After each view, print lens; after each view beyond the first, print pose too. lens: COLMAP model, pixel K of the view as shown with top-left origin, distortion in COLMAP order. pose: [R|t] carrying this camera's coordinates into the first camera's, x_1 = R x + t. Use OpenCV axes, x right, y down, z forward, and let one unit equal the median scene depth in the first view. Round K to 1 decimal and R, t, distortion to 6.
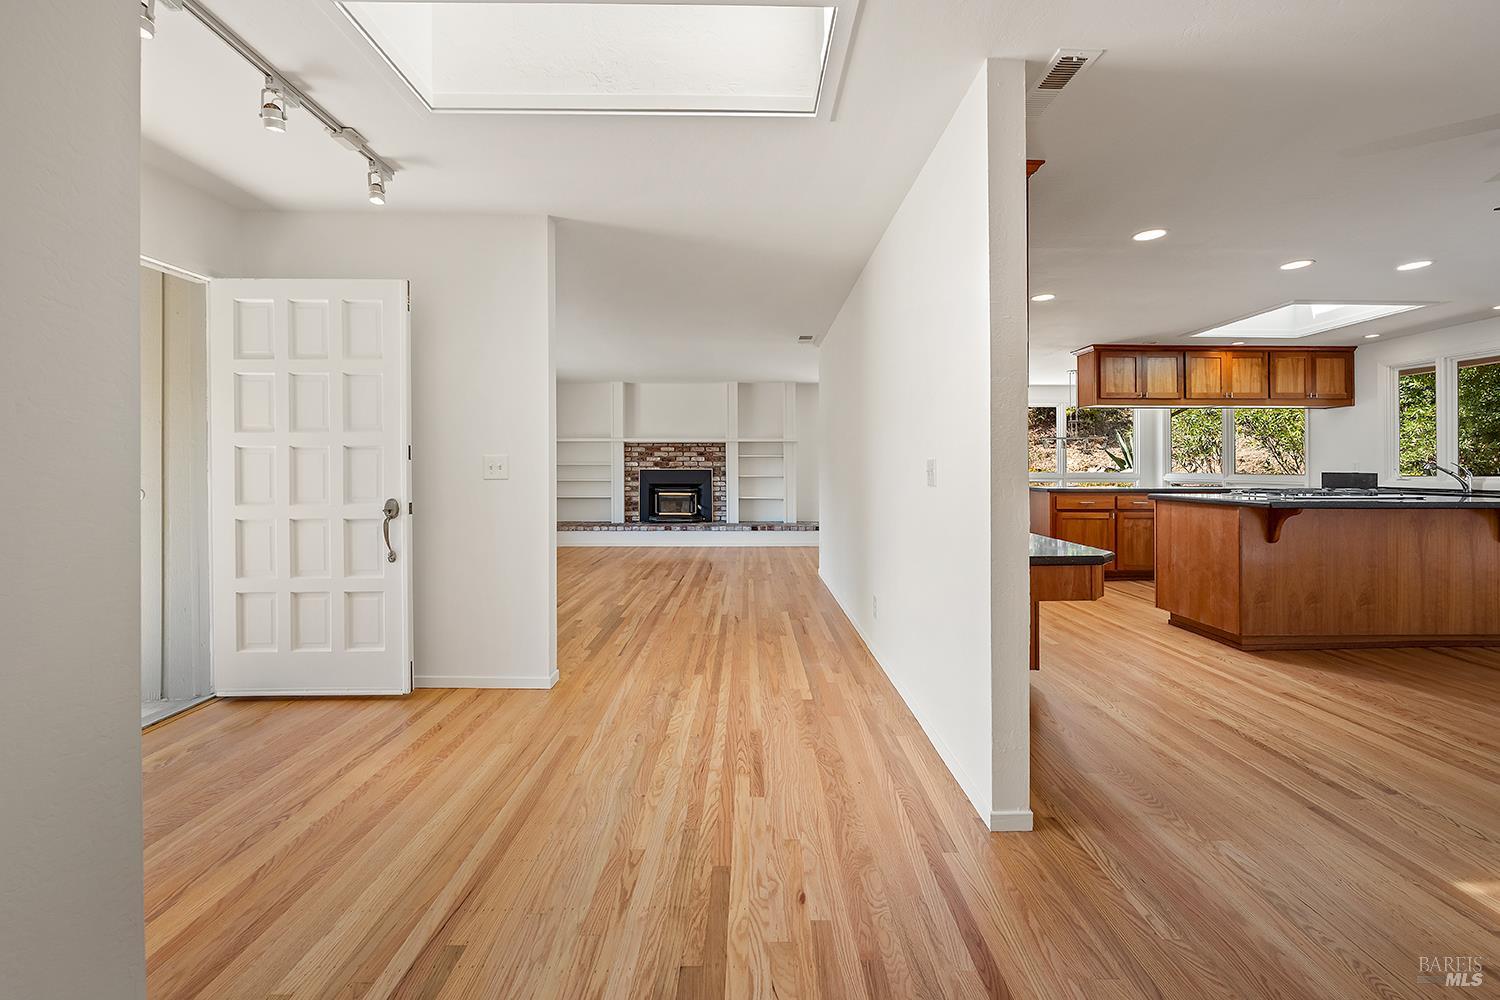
lens RADIAL K [[639.3, 0, 750.0], [0, 639.3, 500.0], [0, 0, 1]] dist [-0.000099, 0.000019]
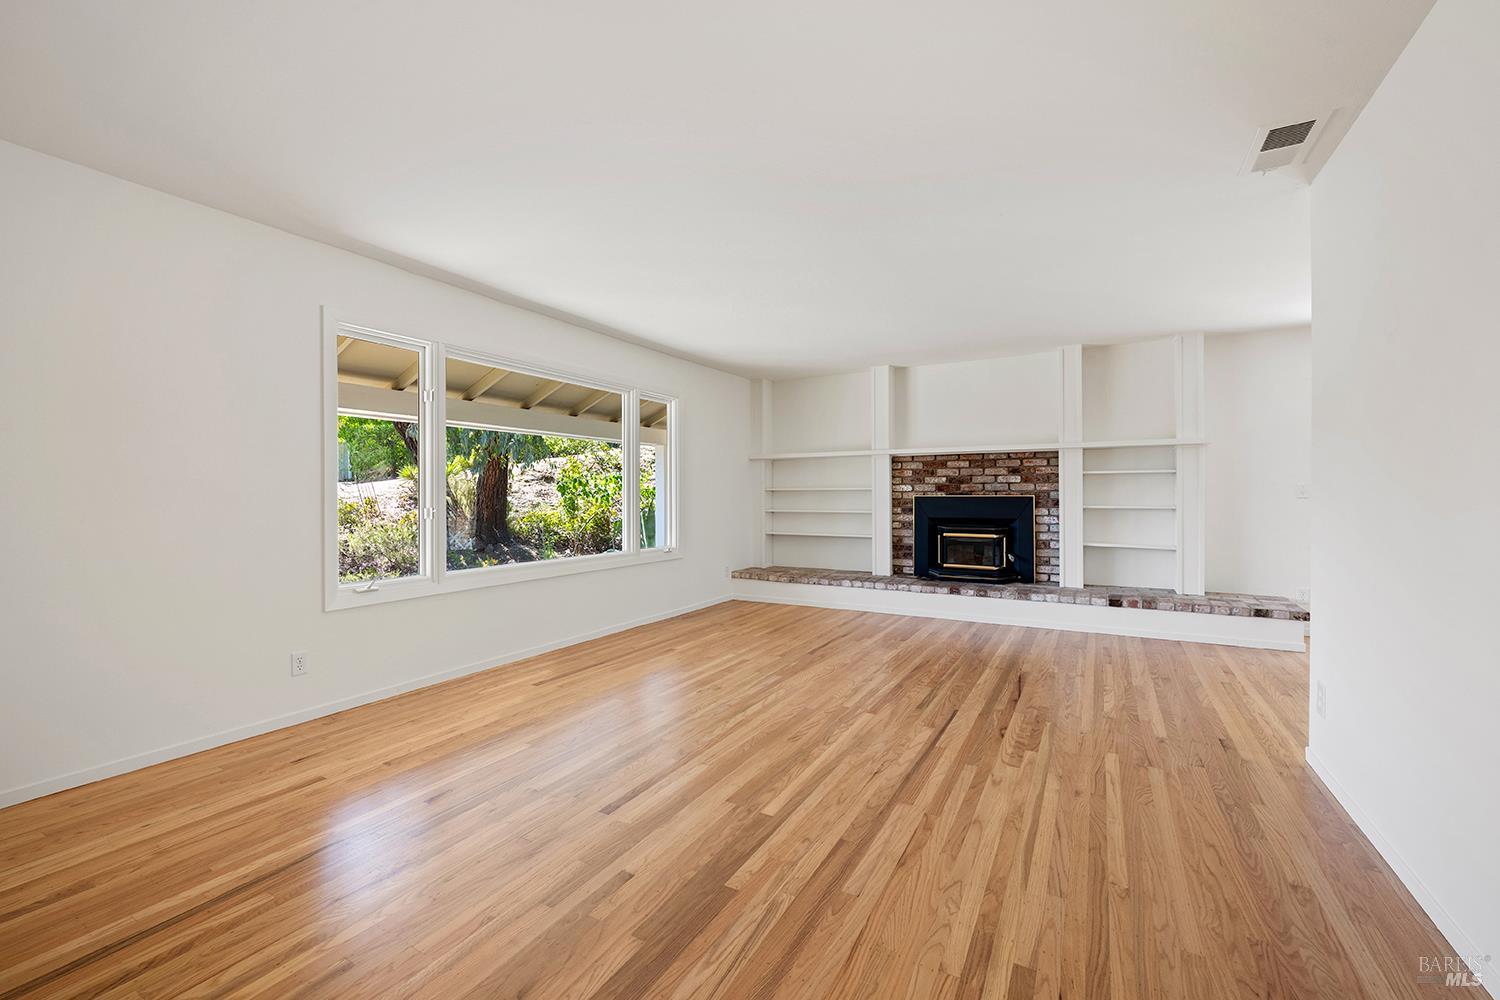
lens RADIAL K [[639.3, 0, 750.0], [0, 639.3, 500.0], [0, 0, 1]] dist [-0.000099, 0.000019]
pose [[0.876803, 0.001602, -0.480847, -0.004077], [-0.021115, 0.999158, -0.035173, -0.017167], [0.480386, 0.040993, 0.876099, 0.343867]]
